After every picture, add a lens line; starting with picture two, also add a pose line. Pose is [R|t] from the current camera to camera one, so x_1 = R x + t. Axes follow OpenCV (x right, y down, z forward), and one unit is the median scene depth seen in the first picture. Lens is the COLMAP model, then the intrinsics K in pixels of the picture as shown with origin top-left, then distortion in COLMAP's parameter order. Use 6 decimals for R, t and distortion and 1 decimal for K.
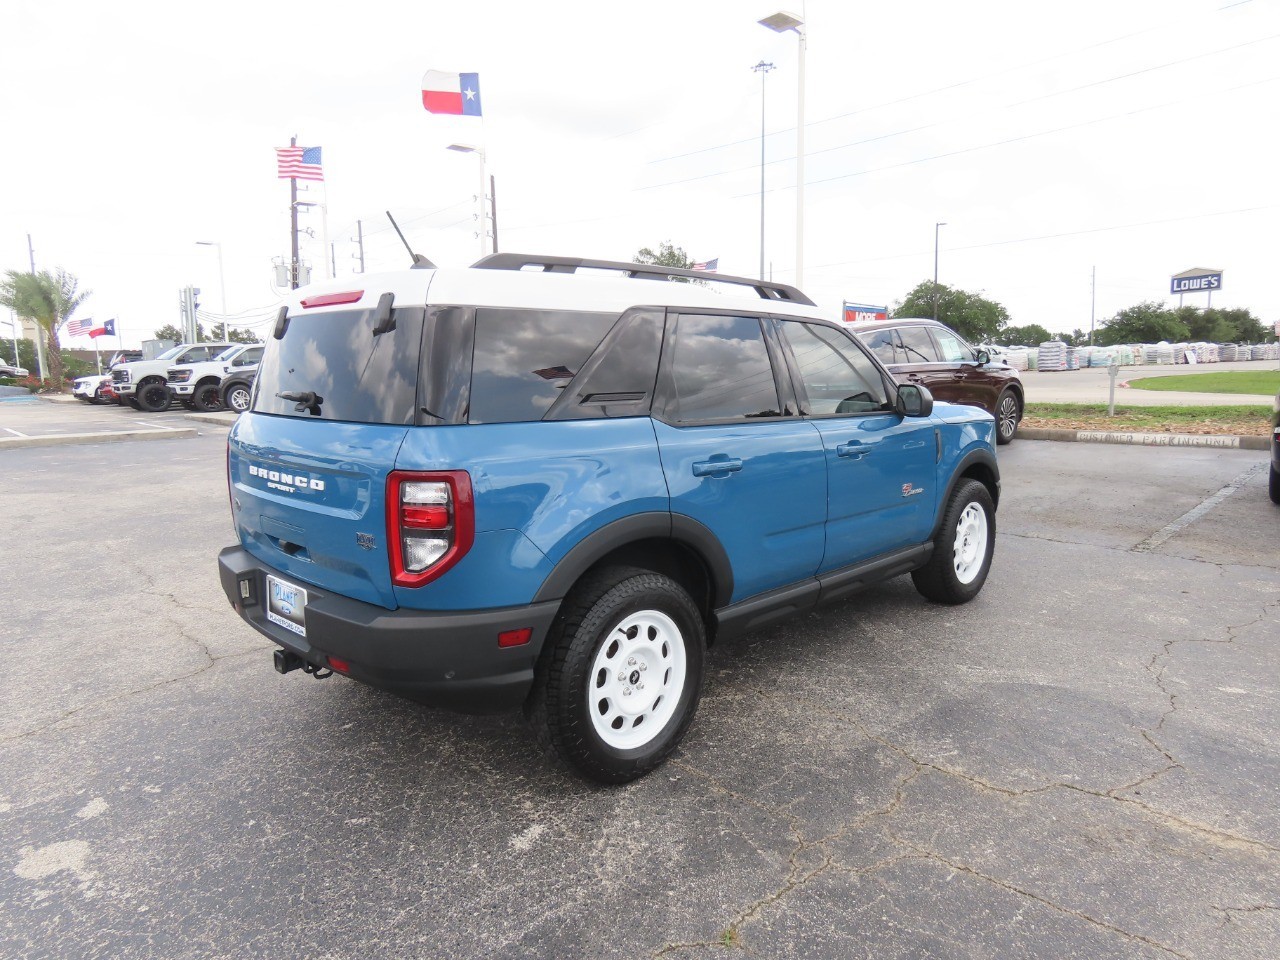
lens RADIAL K [[813.6, 0, 645.2], [0, 813.6, 481.8], [0, 0, 1]] dist [-0.003643, -0.002947]
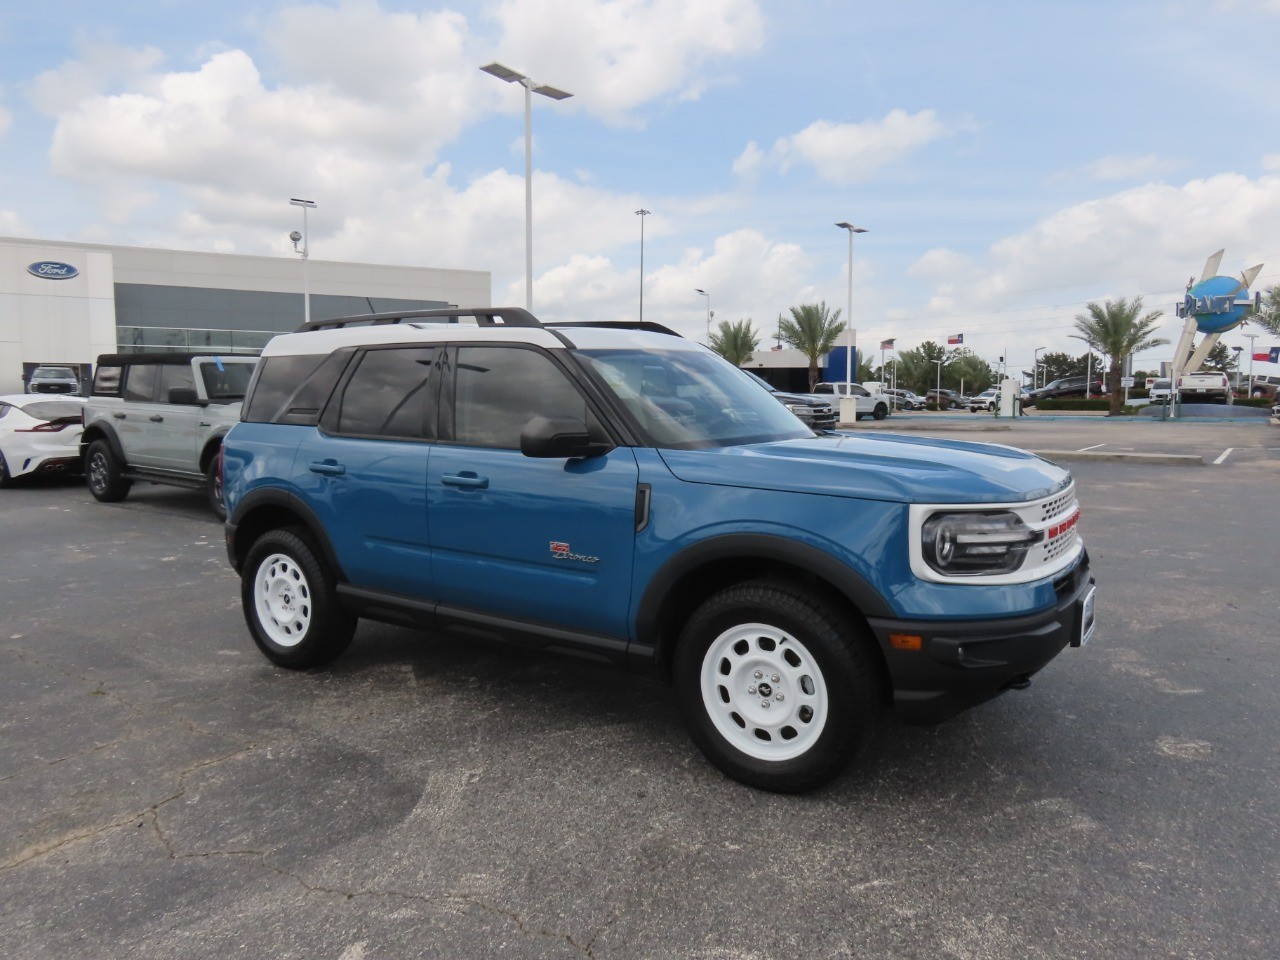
lens RADIAL K [[883.2, 0, 642.6], [0, 883.2, 481.7], [0, 0, 1]] dist [-0.013811, -0.002049]
pose [[0.186064, 0.108038, -0.976580, 1.721342], [-0.139055, 0.986827, 0.082678, -0.203243], [0.972648, 0.120415, 0.198636, 1.333950]]
